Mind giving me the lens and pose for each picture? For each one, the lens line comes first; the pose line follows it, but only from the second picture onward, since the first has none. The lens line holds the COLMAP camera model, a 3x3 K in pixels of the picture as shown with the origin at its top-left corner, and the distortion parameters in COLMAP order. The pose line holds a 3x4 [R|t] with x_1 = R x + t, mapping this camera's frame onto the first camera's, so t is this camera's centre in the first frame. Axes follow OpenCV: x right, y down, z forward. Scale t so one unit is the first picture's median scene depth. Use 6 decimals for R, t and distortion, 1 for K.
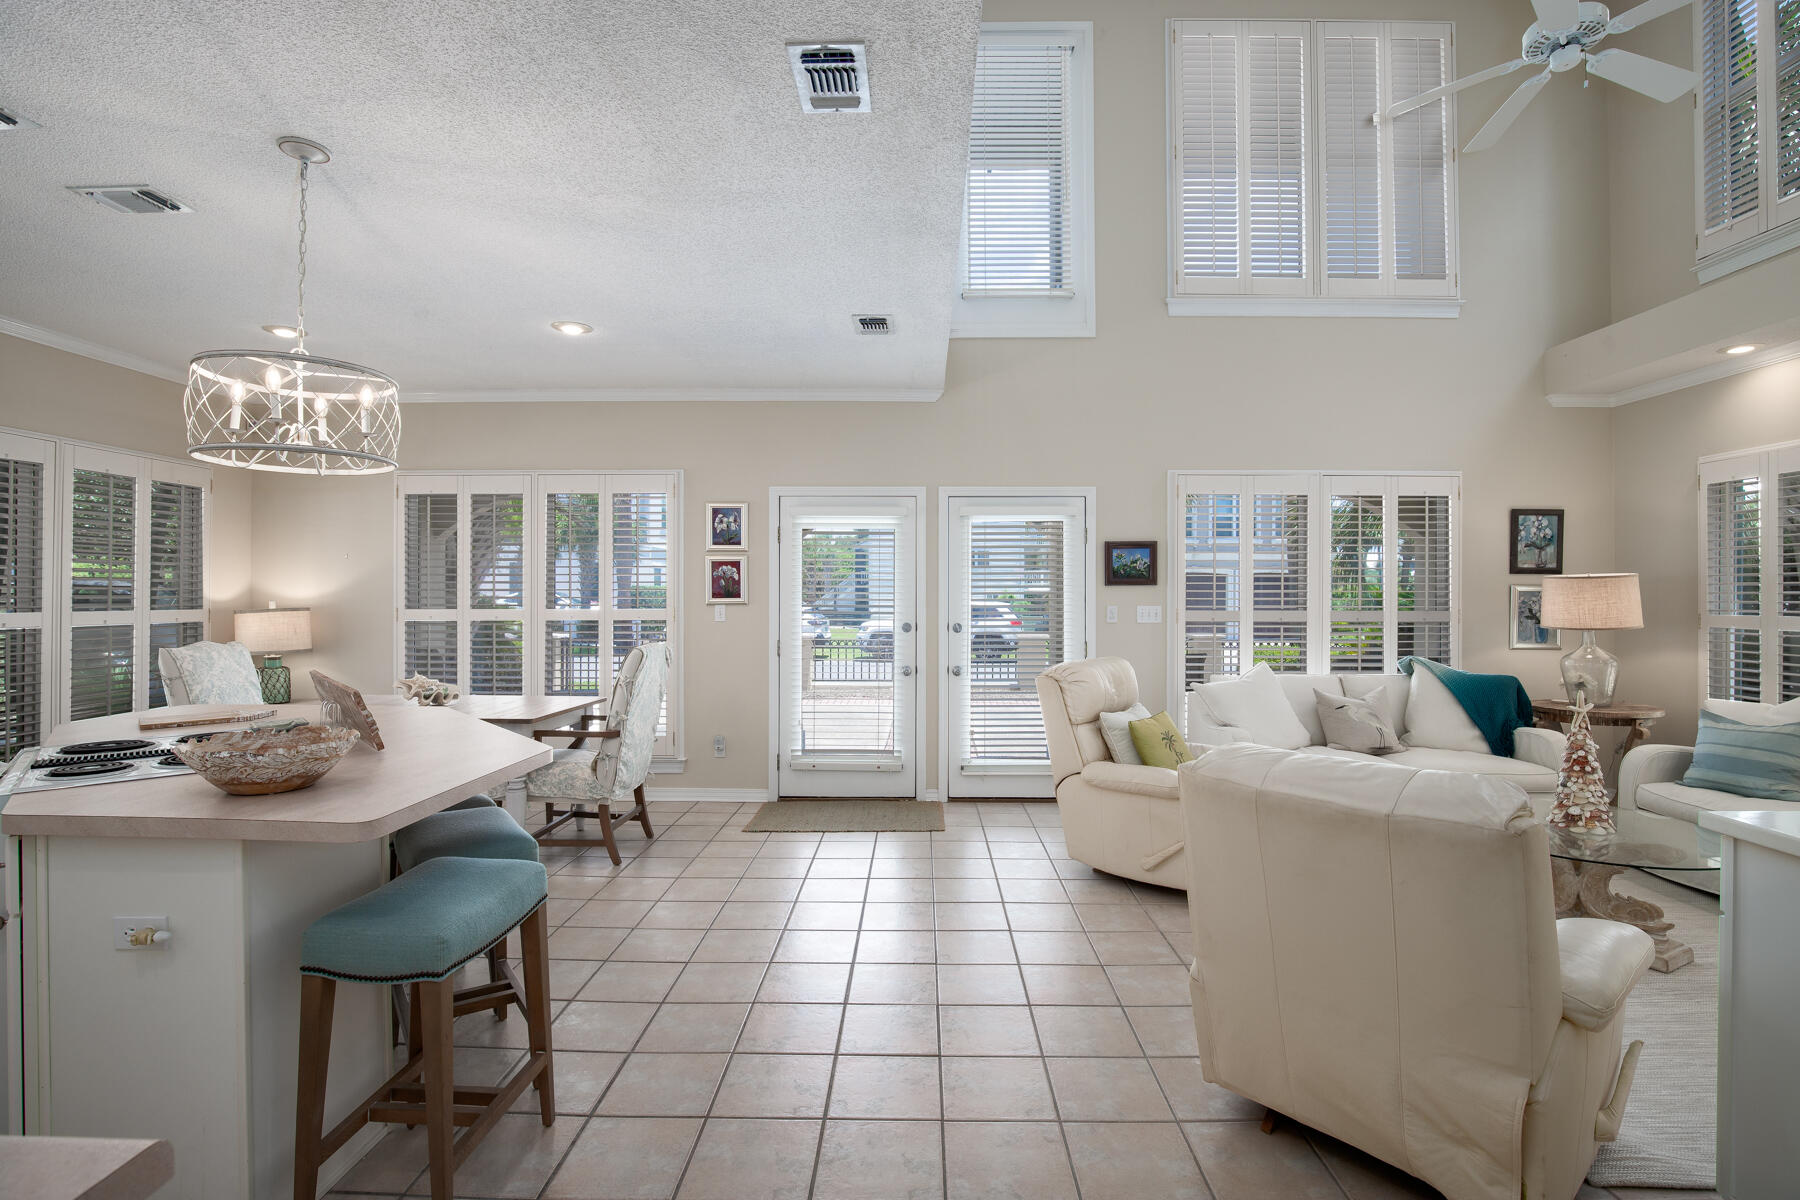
lens RADIAL K [[854.3, 0, 900.0], [0, 854.3, 600.0], [0, 0, 1]] dist [-0.000342, -0.000040]
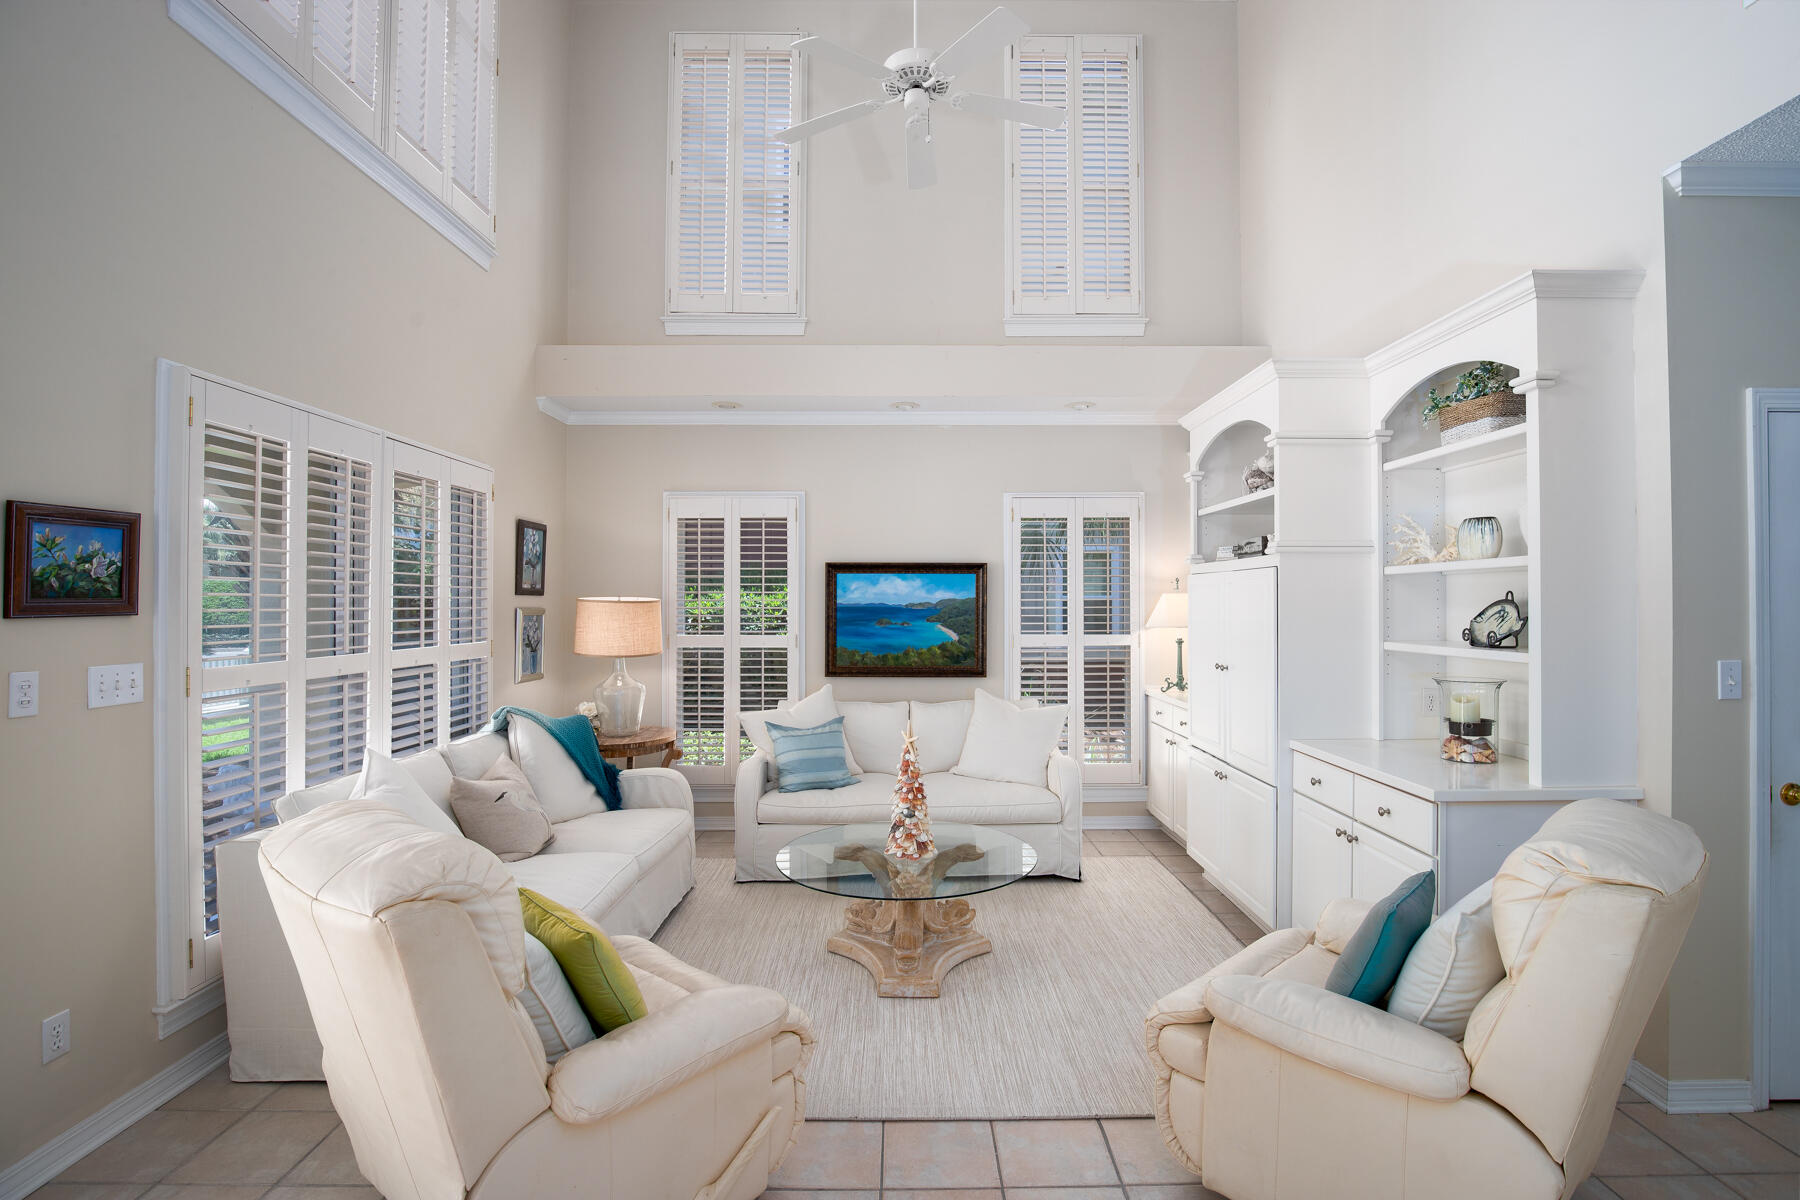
lens RADIAL K [[854.3, 0, 900.0], [0, 854.3, 600.0], [0, 0, 1]] dist [-0.000342, -0.000040]
pose [[-0.010514, 0.001116, 0.999944, -0.139392], [0.008700, 0.999962, -0.001024, -0.021830], [-0.999907, 0.008689, -0.010524, 0.631600]]
